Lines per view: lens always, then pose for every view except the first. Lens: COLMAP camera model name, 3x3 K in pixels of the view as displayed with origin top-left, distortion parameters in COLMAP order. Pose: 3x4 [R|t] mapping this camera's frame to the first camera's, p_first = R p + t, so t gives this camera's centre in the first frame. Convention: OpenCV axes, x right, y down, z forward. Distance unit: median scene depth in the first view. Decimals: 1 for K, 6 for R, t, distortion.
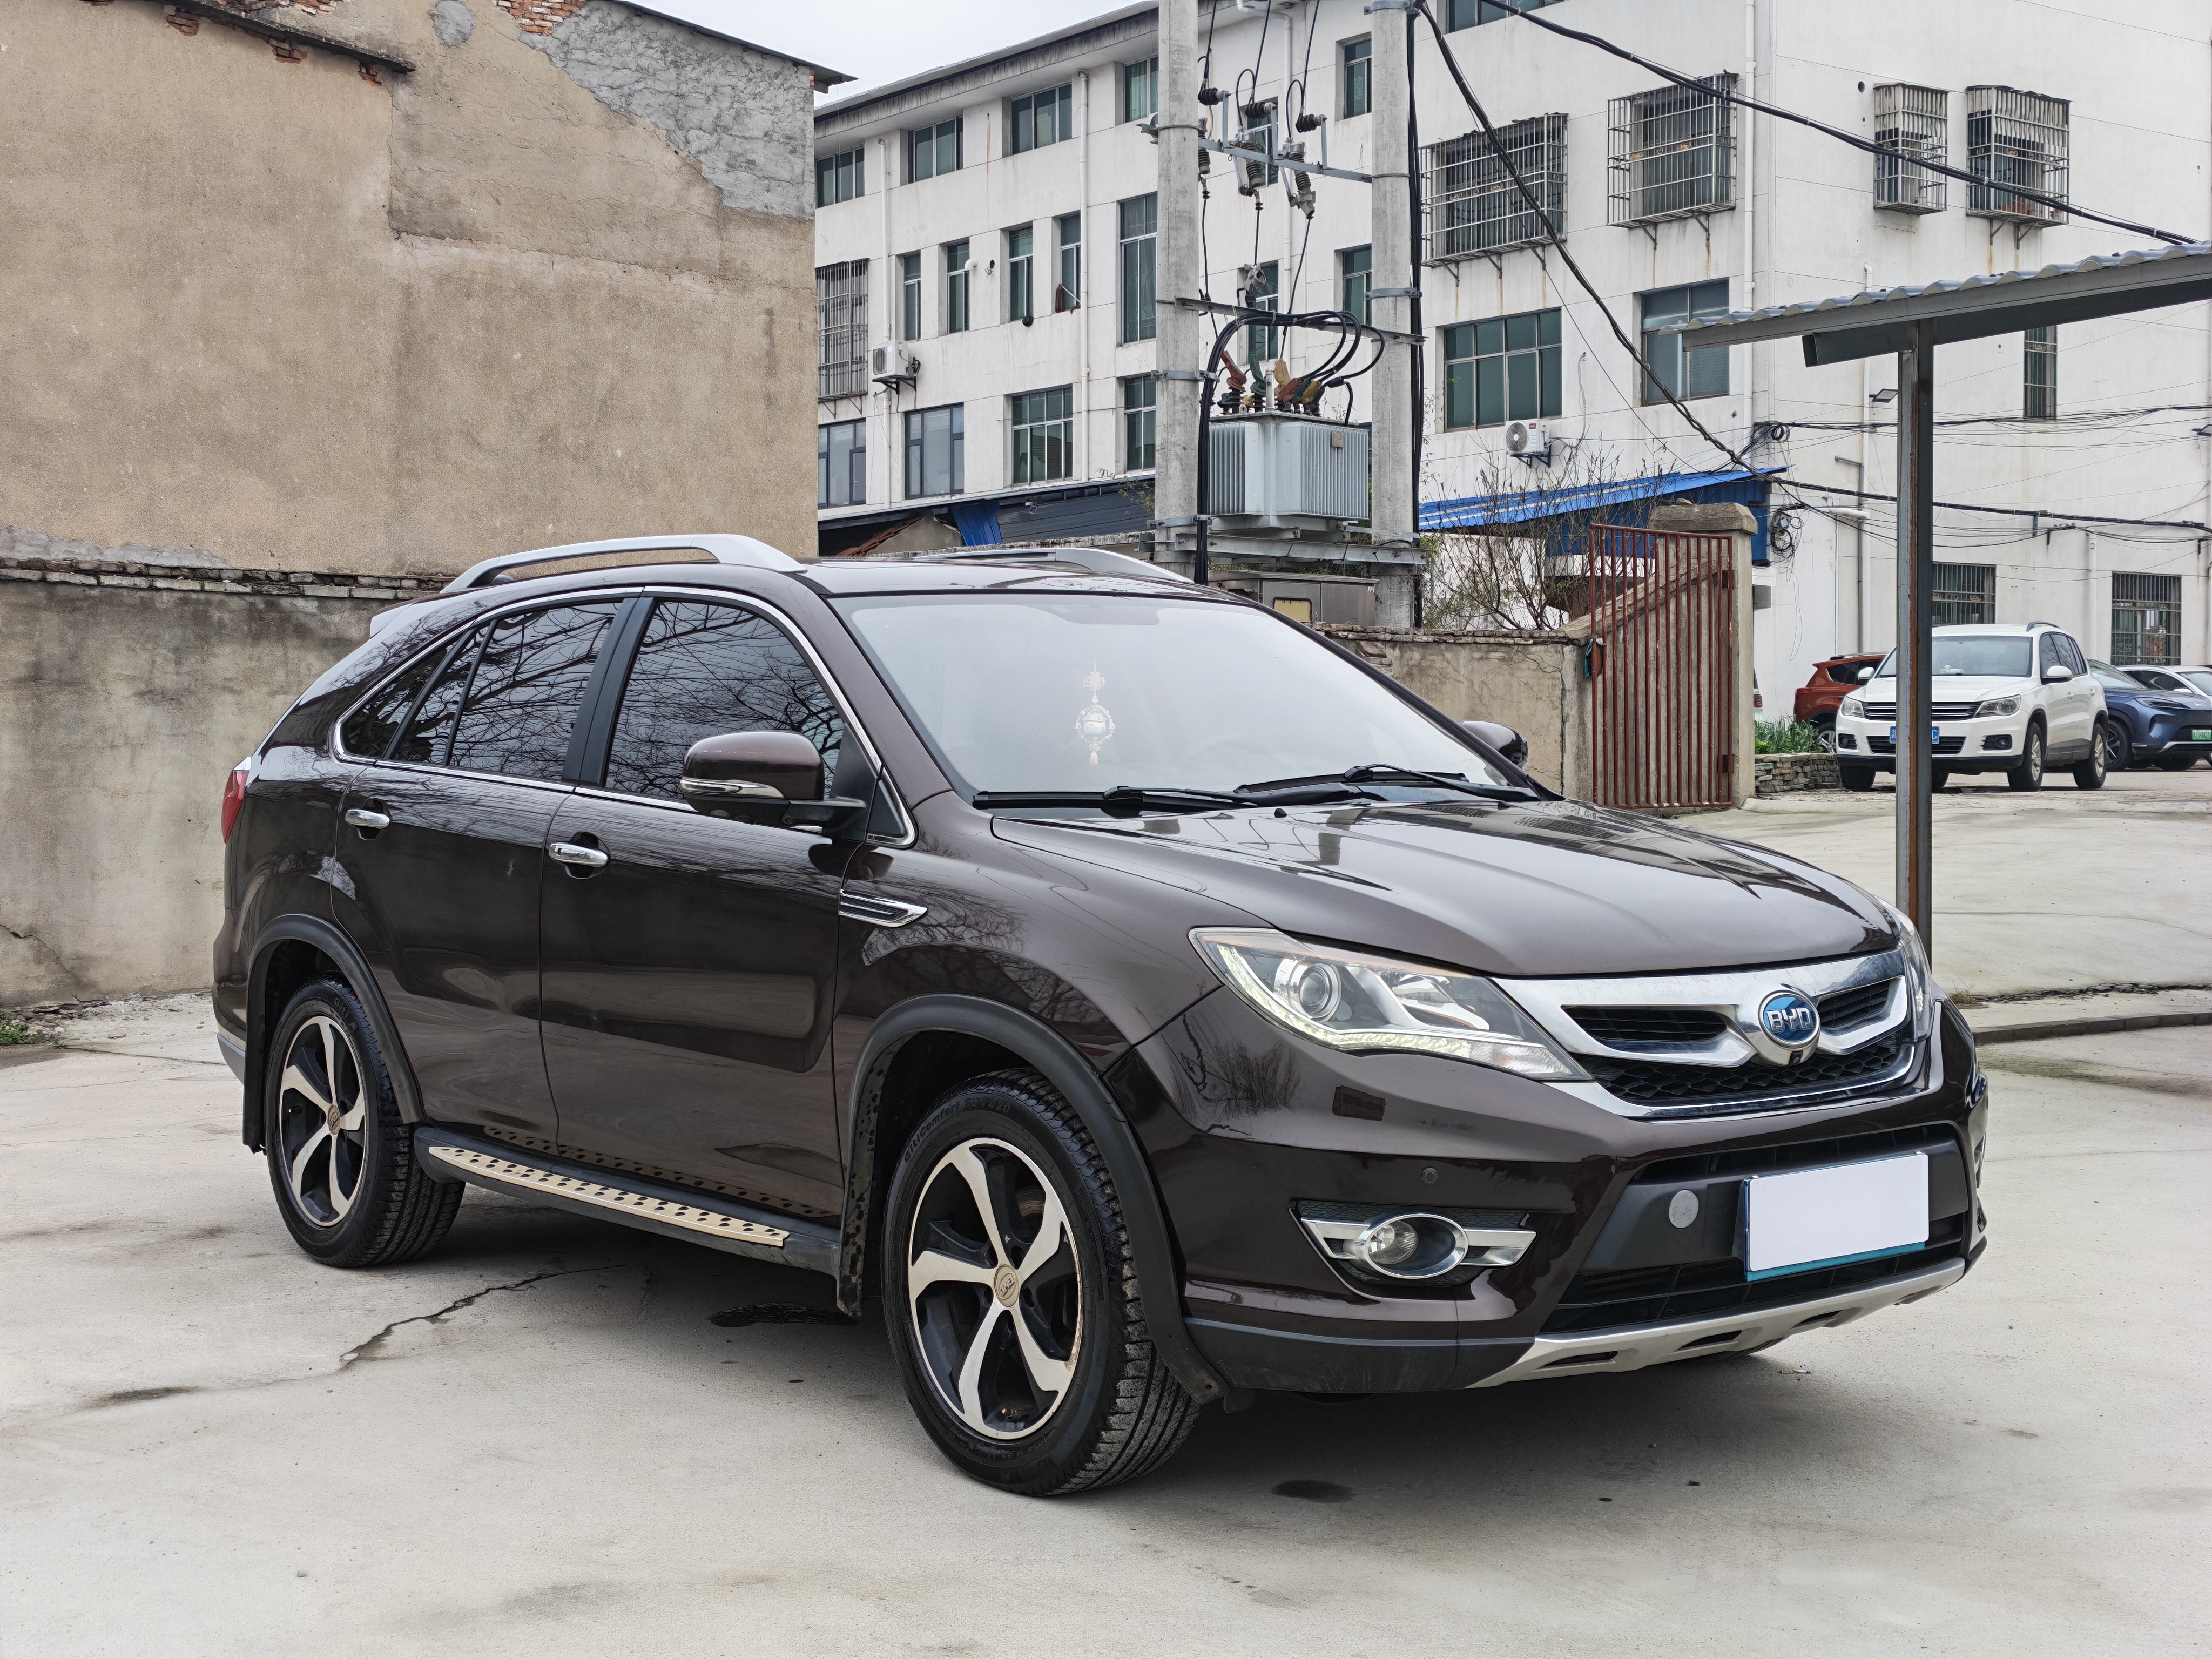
lens RADIAL K [[3034.0, 0, 1113.2], [0, 3034.0, 834.3], [0, 0, 1]] dist [0.052867, 0.000000]
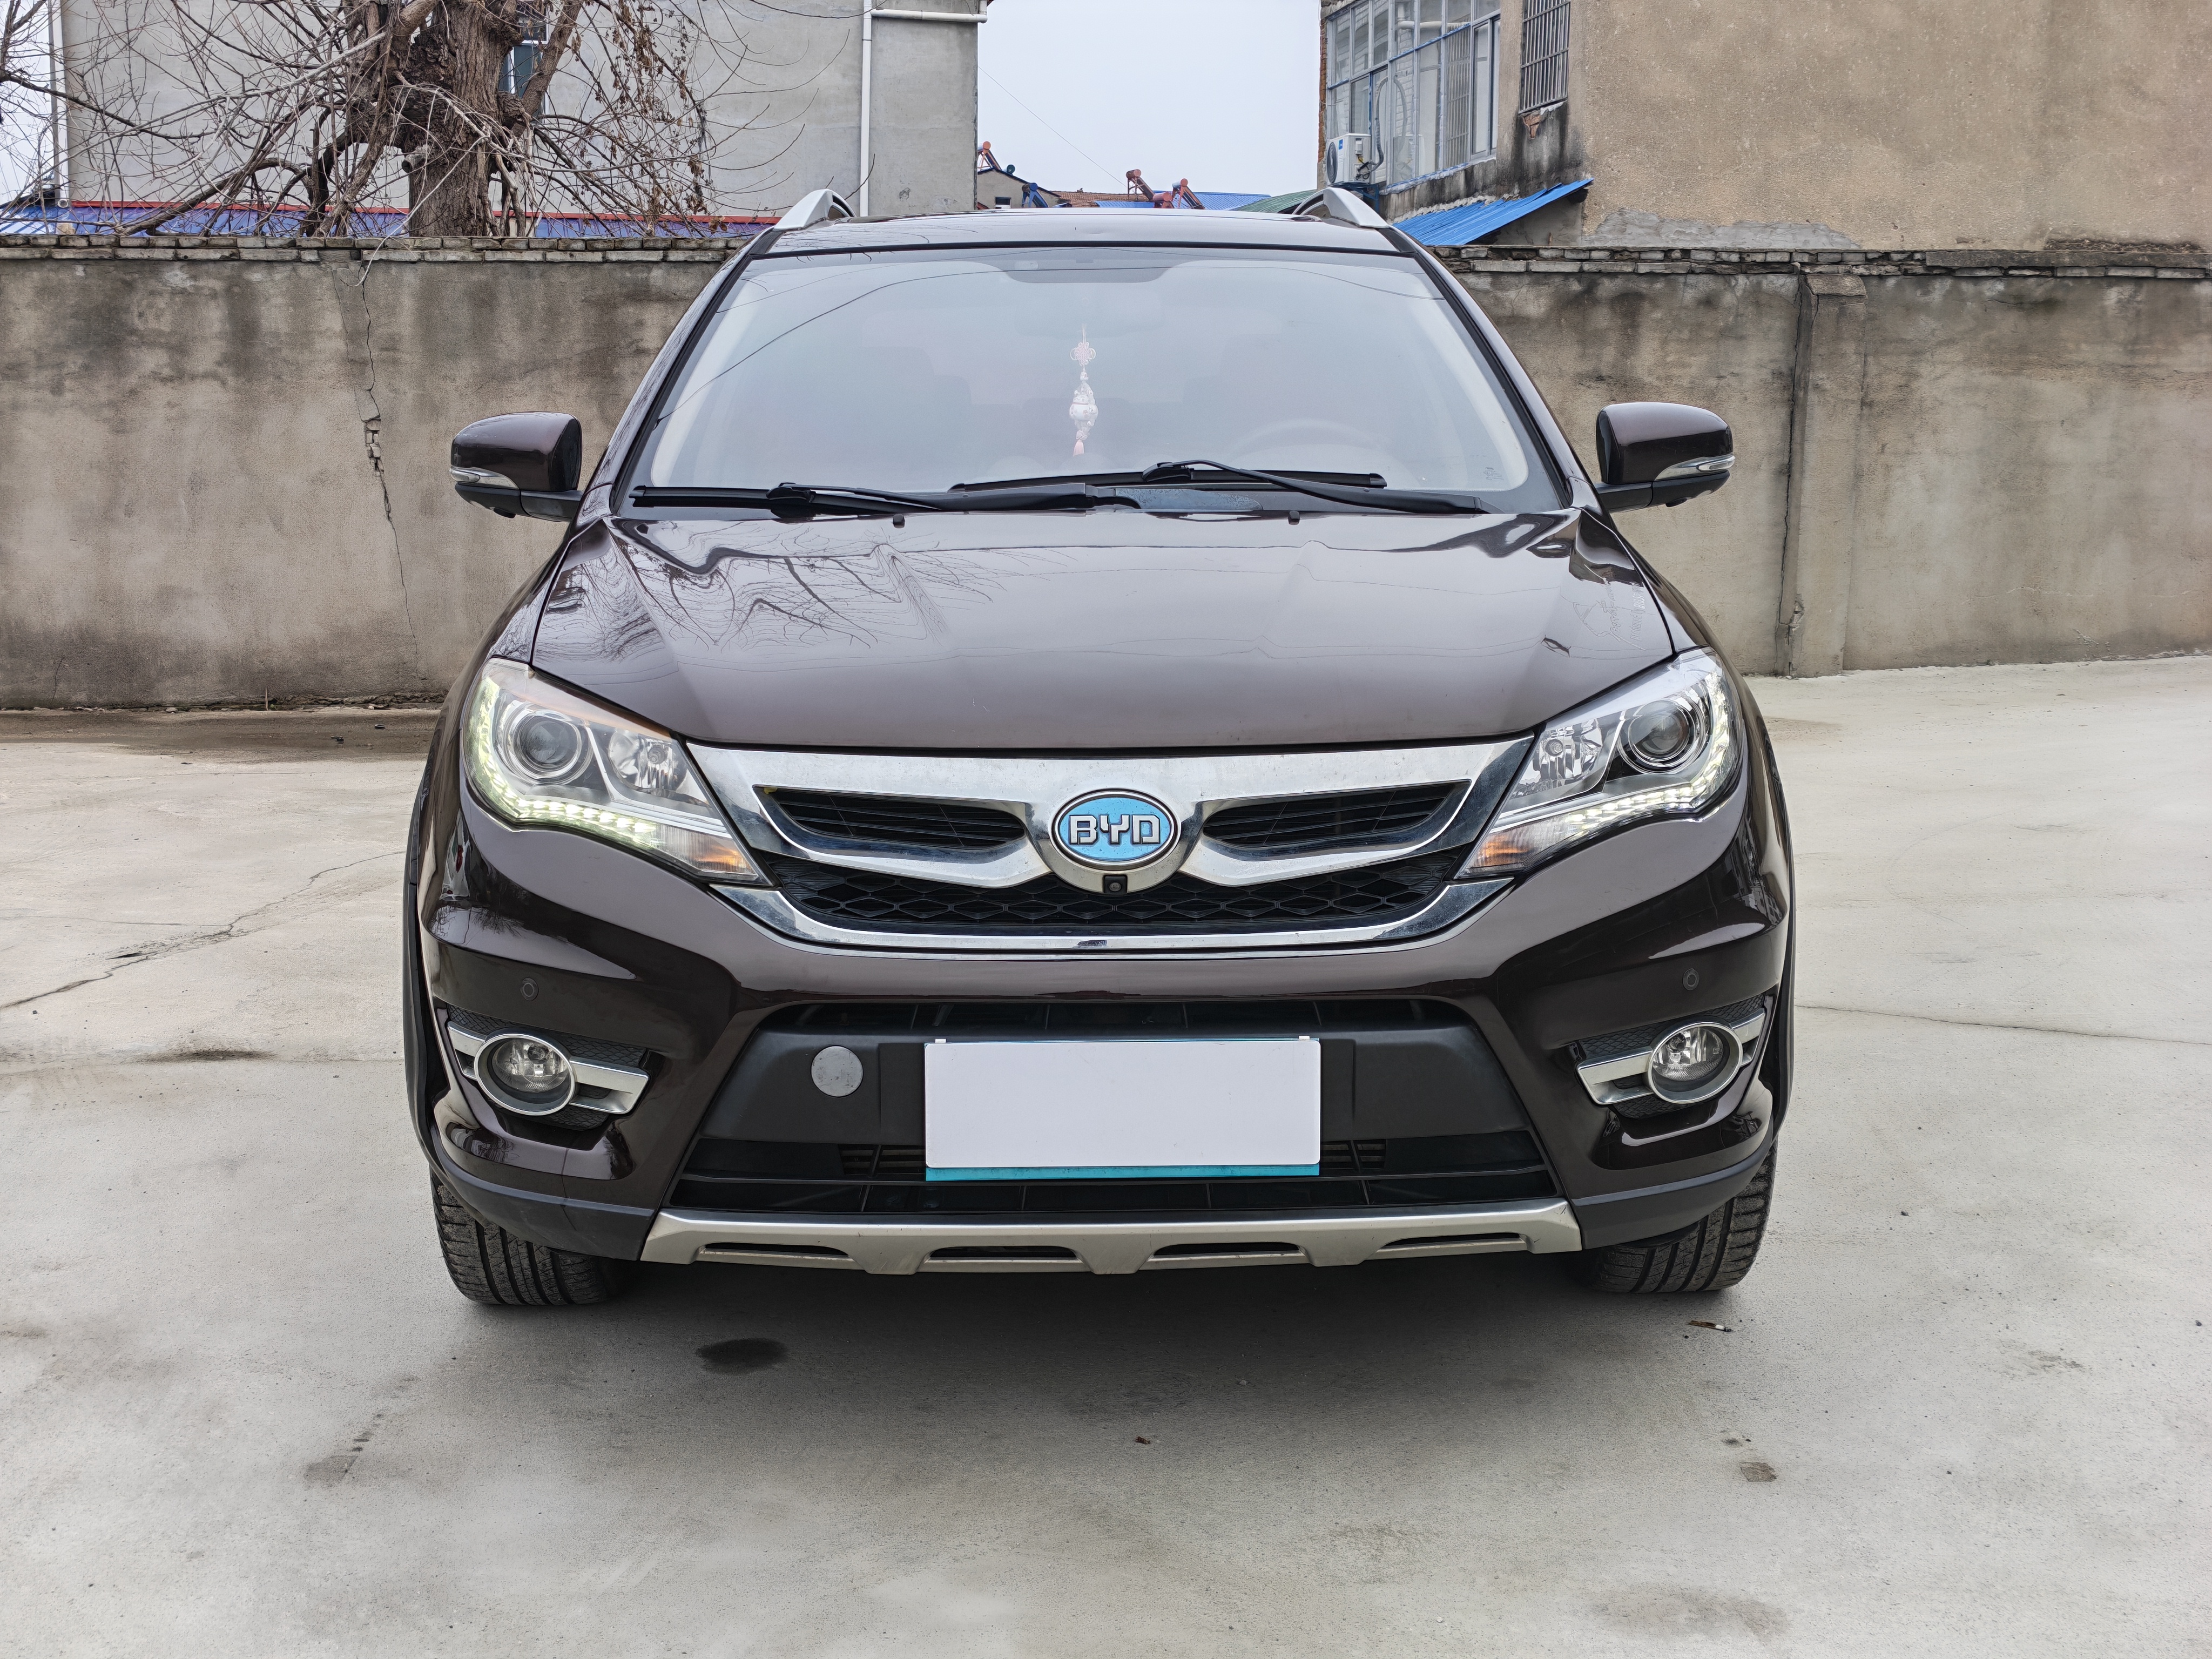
lens RADIAL K [[3034.0, 0, 1106.3], [0, 3034.0, 823.8], [0, 0, 1]] dist [0.052867, 0.000000]
pose [[0.801123, 0.083493, -0.592648, 0.115189], [-0.023819, 0.993885, 0.107822, -0.003014], [0.598026, -0.072262, 0.798213, 0.078237]]
